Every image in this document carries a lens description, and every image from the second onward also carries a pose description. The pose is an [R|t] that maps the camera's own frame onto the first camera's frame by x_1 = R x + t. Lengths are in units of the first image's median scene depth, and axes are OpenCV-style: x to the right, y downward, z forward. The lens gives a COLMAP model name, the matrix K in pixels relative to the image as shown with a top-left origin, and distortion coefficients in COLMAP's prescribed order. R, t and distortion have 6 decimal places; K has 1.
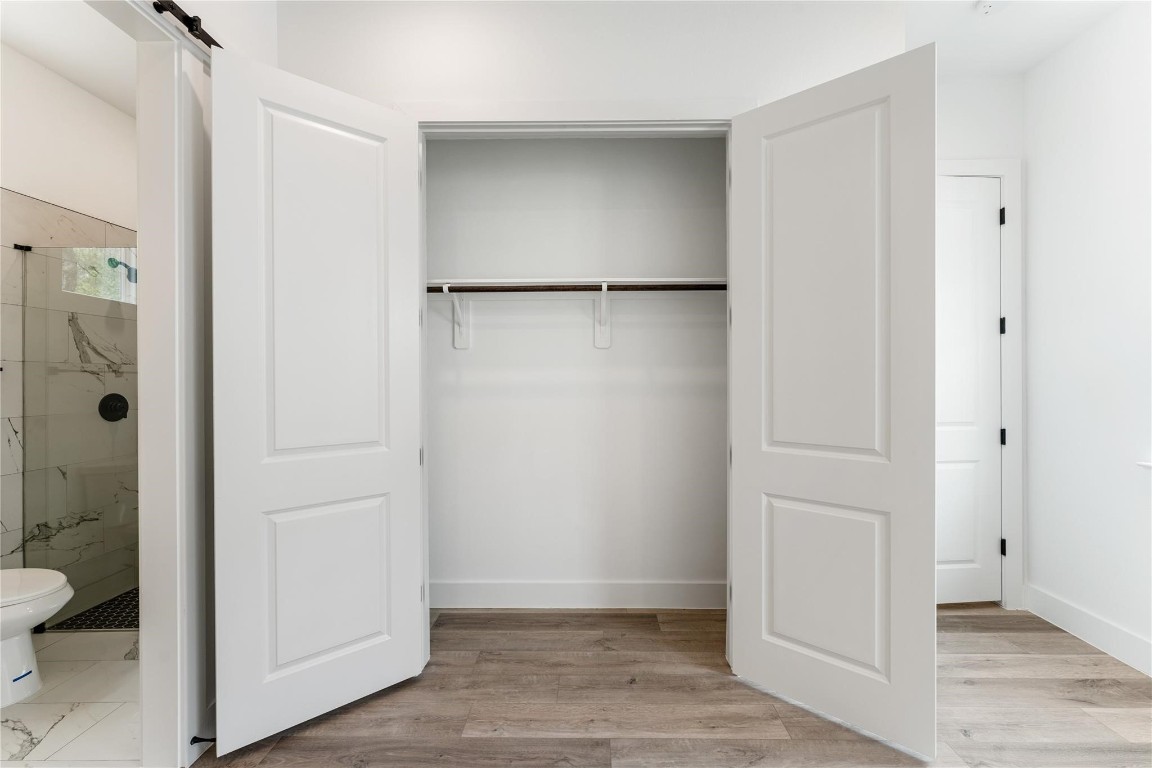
lens RADIAL K [[462.6, 0, 596.8], [0, 462.6, 382.6], [0, 0, 1]] dist [0.003239, -0.001187]
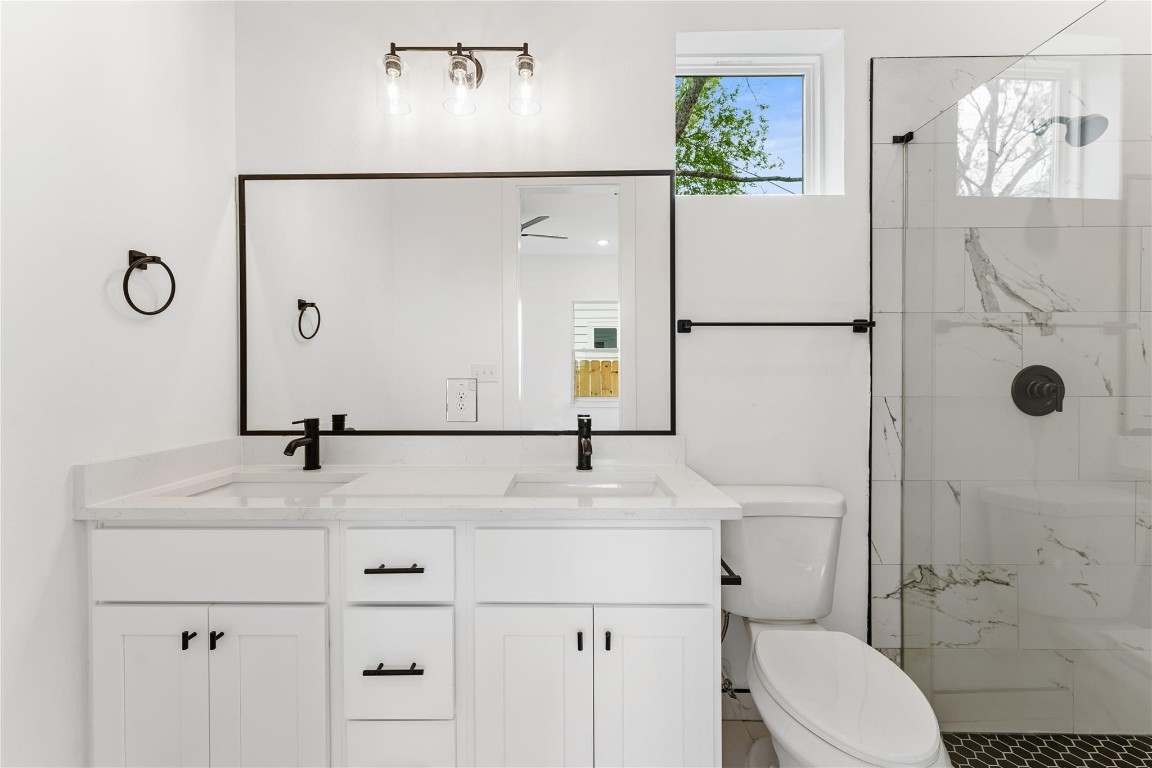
lens RADIAL K [[462.6, 0, 567.2], [0, 462.6, 380.8], [0, 0, 1]] dist [0.003239, -0.001187]
pose [[-0.023727, 0.002431, -0.999716, -0.514005], [-0.006897, 0.999973, 0.002596, 0.047599], [0.999695, 0.006957, -0.023709, 0.488622]]
